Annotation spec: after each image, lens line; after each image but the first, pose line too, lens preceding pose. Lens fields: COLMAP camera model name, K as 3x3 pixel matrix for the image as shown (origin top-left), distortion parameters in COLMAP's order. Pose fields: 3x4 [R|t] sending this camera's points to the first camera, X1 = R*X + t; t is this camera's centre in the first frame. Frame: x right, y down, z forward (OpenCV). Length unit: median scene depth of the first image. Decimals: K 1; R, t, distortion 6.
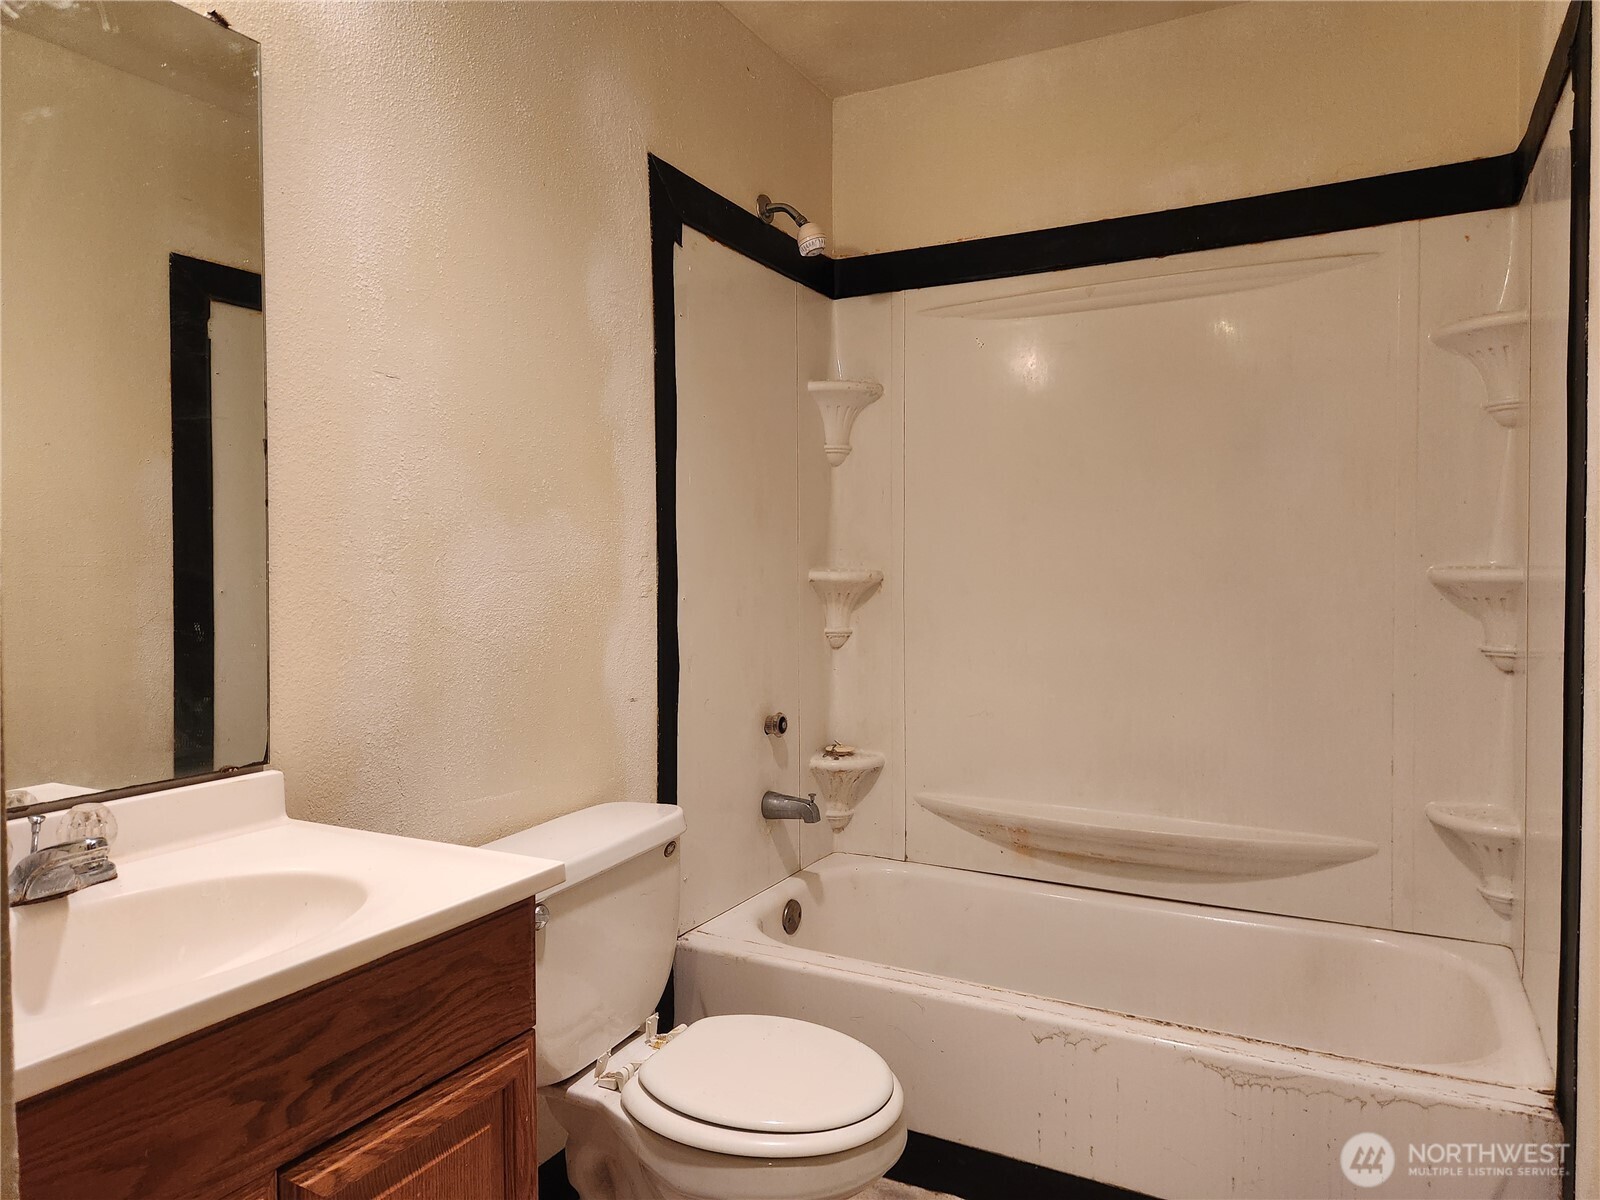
lens RADIAL K [[1075.9, 0, 794.1], [0, 1075.9, 589.5], [0, 0, 1]] dist [0.059597, -0.049650]
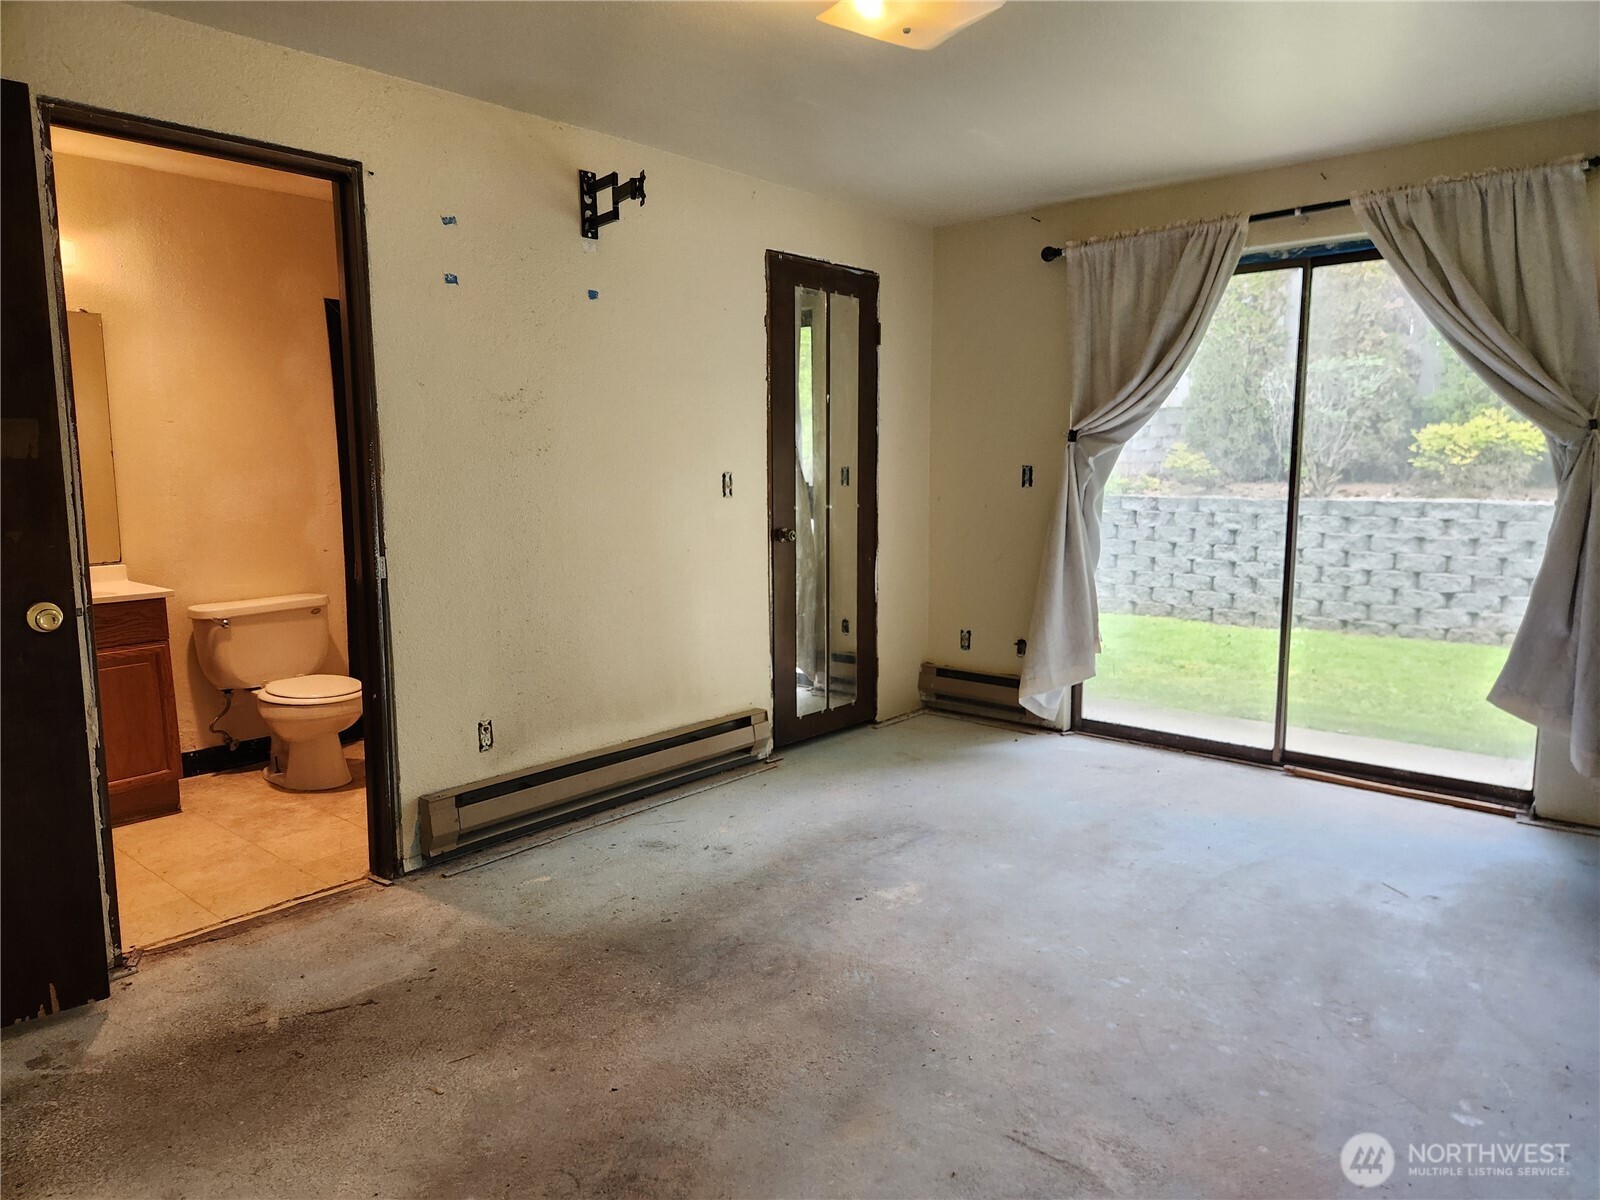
lens RADIAL K [[1075.9, 0, 798.9], [0, 1075.9, 602.0], [0, 0, 1]] dist [0.059597, -0.049650]
pose [[0.977736, 0.031542, -0.207452, 1.058975], [-0.007139, 0.993066, 0.117341, -0.051521], [0.209715, -0.113248, 0.971182, -0.823940]]
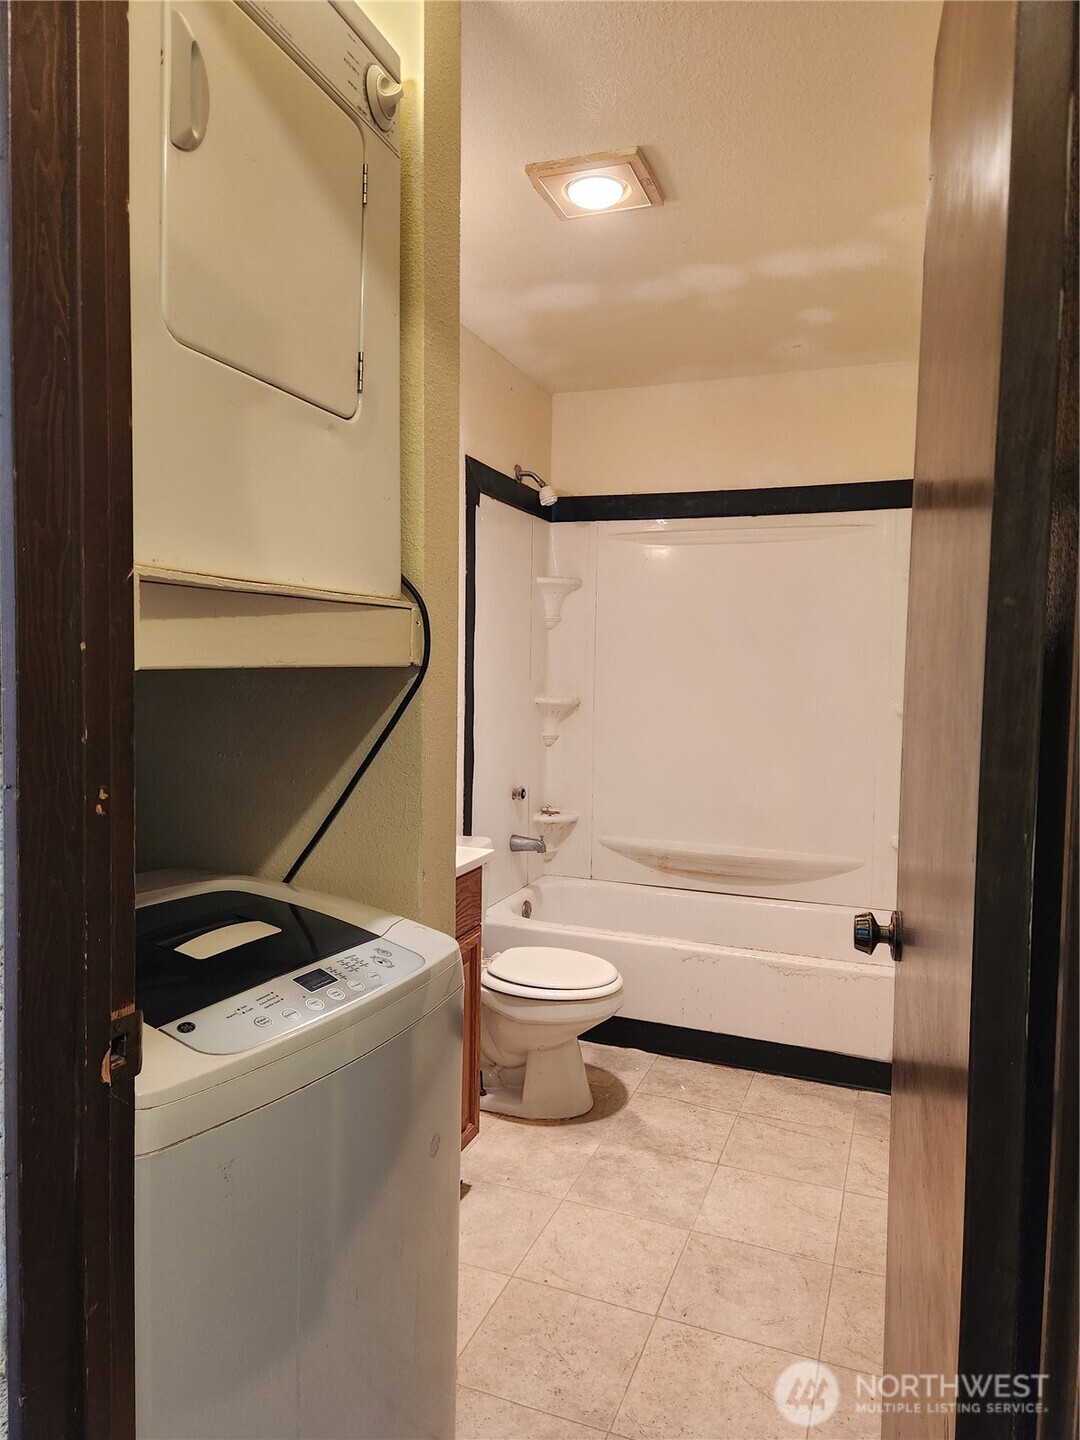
lens RADIAL K [[968.3, 0, 538.4], [0, 968.3, 722.8], [0, 0, 1]] dist [0.059597, -0.049650]
pose [[0.991481, 0.009081, 0.129934, -0.175389], [-0.014372, 0.999103, 0.039837, -0.038378], [-0.129455, -0.041365, 0.990722, -0.433839]]
